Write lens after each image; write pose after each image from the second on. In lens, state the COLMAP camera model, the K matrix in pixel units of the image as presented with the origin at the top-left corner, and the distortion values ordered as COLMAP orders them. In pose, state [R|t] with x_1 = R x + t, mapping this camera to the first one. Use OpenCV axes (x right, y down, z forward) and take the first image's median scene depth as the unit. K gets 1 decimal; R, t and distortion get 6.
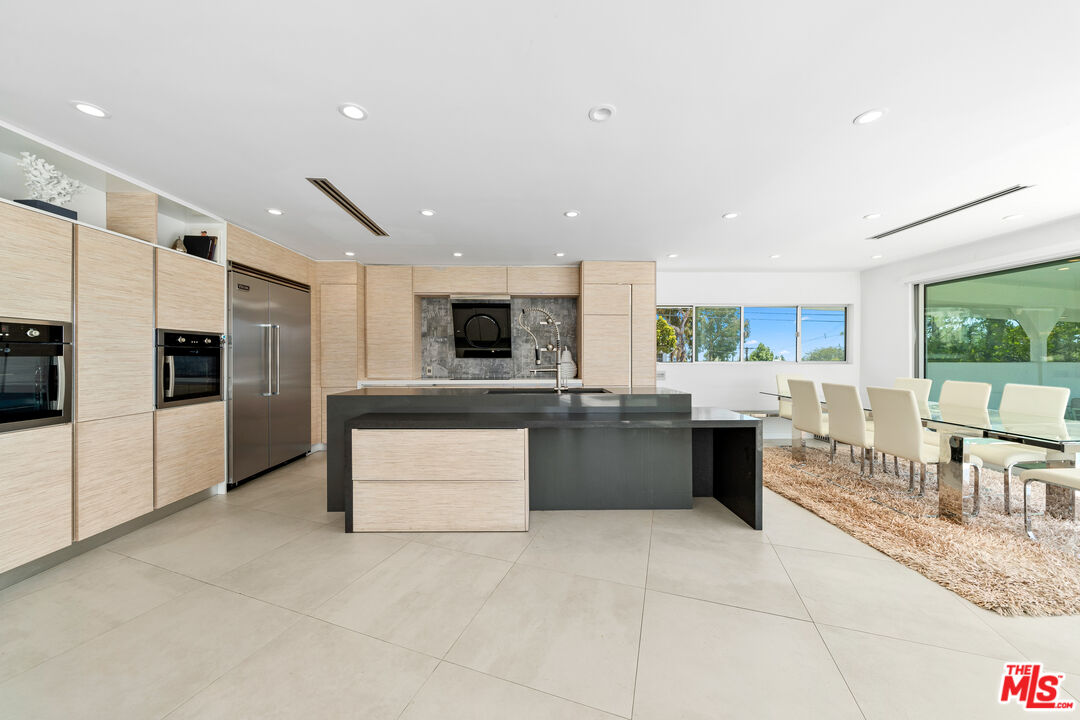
lens RADIAL K [[373.2, 0, 540.0], [0, 373.2, 360.0], [0, 0, 1]] dist [-0.000773, -0.000104]
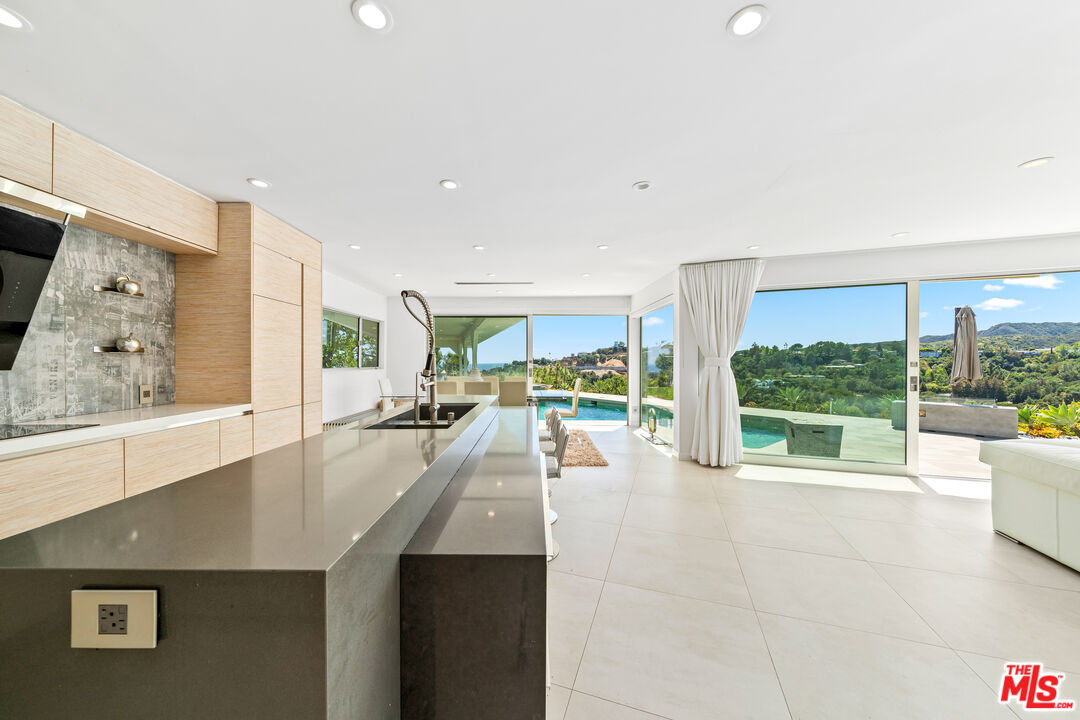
lens RADIAL K [[373.2, 0, 540.0], [0, 373.2, 360.0], [0, 0, 1]] dist [-0.000773, -0.000104]
pose [[-0.005311, 0.004488, 0.999976, -0.447347], [0.013792, 0.999895, -0.004414, -0.006969], [-0.999891, 0.013768, -0.005373, 0.509362]]
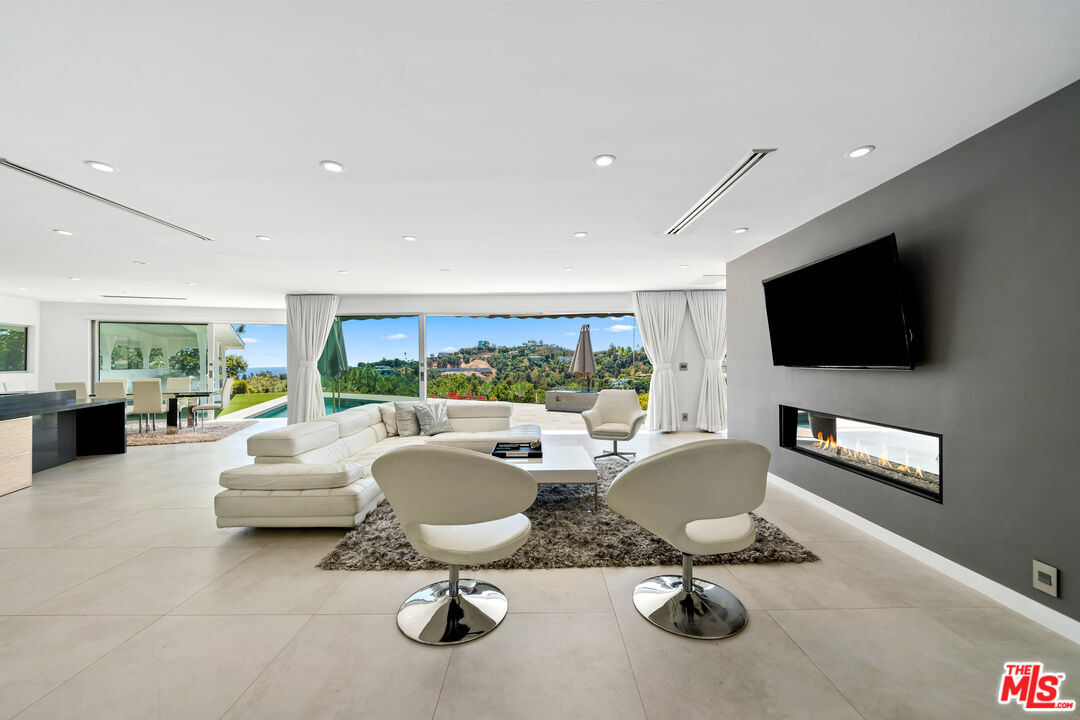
lens RADIAL K [[410.9, 0, 540.0], [0, 410.9, 360.0], [0, 0, 1]] dist [-0.007774, -0.000100]
pose [[-0.334918, 0.007235, 0.942219, -1.131983], [0.019022, 0.999819, -0.000915, 0.002142], [-0.942055, 0.017616, -0.334995, -0.182976]]
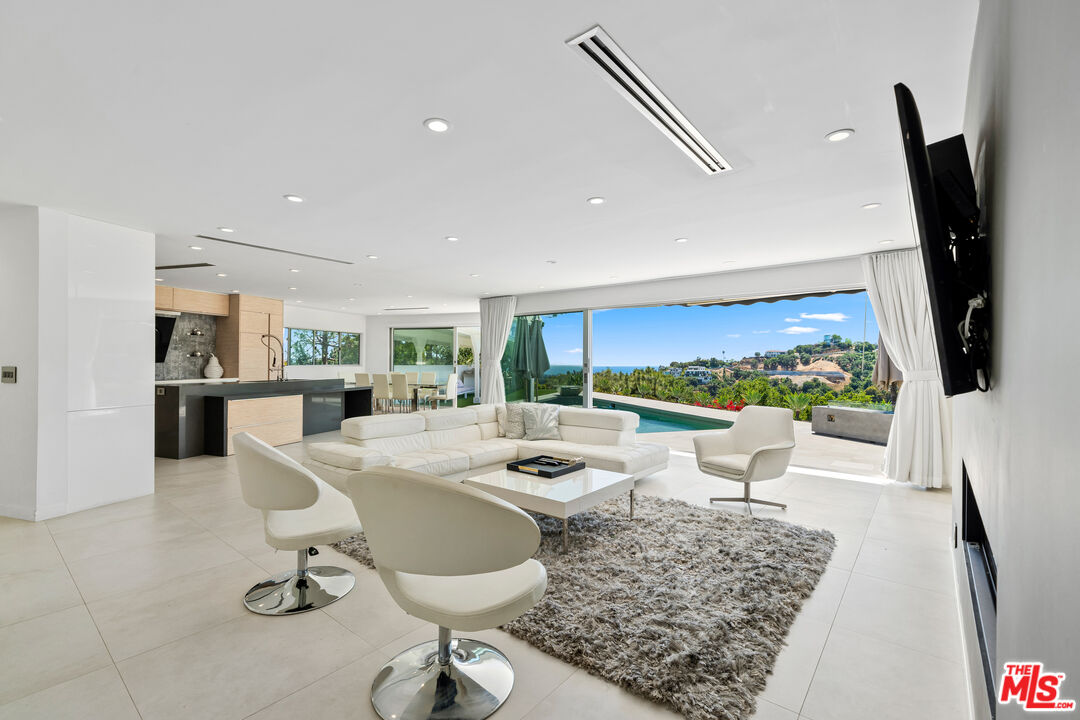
lens RADIAL K [[476.6, 0, 540.0], [0, 476.6, 360.0], [0, 0, 1]] dist [0.000865, 0.000186]
pose [[0.340799, 0.006519, 0.940114, -1.113757], [0.004935, 0.999950, -0.008723, 0.005505], [-0.940123, 0.007612, 0.340750, -0.639619]]
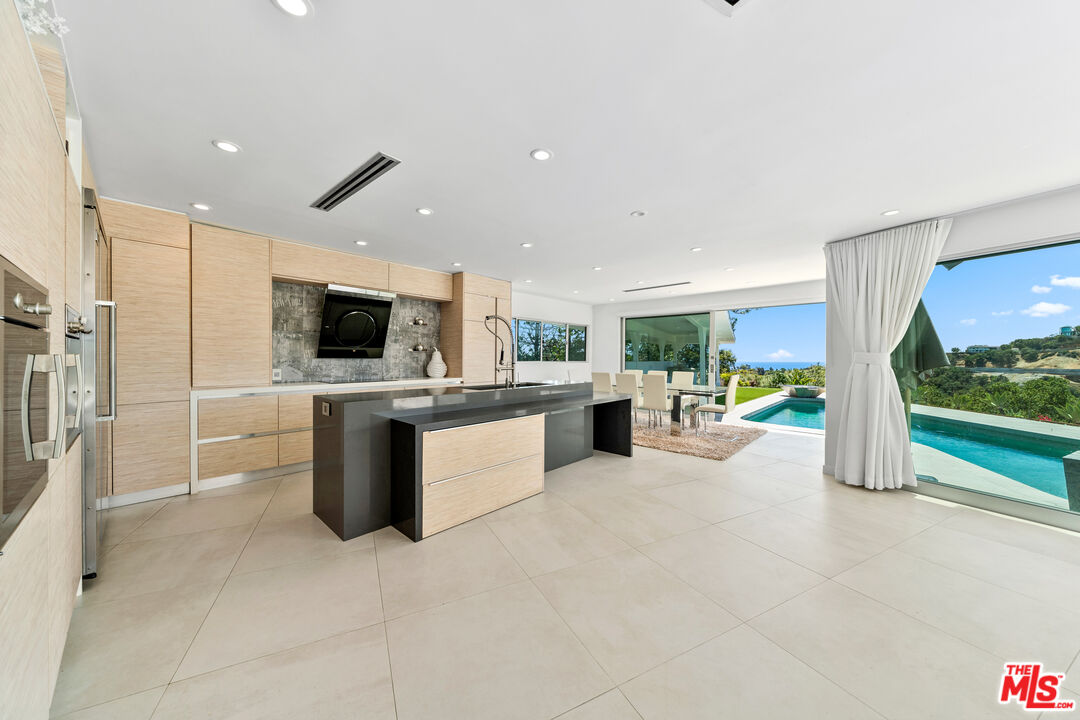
lens RADIAL K [[373.2, 0, 540.0], [0, 373.2, 360.0], [0, 0, 1]] dist [-0.000773, -0.000104]
pose [[0.683057, -0.001110, 0.730365, -0.509101], [0.002951, 0.999995, -0.001240, 0.001205], [-0.730359, 0.003002, 0.683056, 0.061915]]
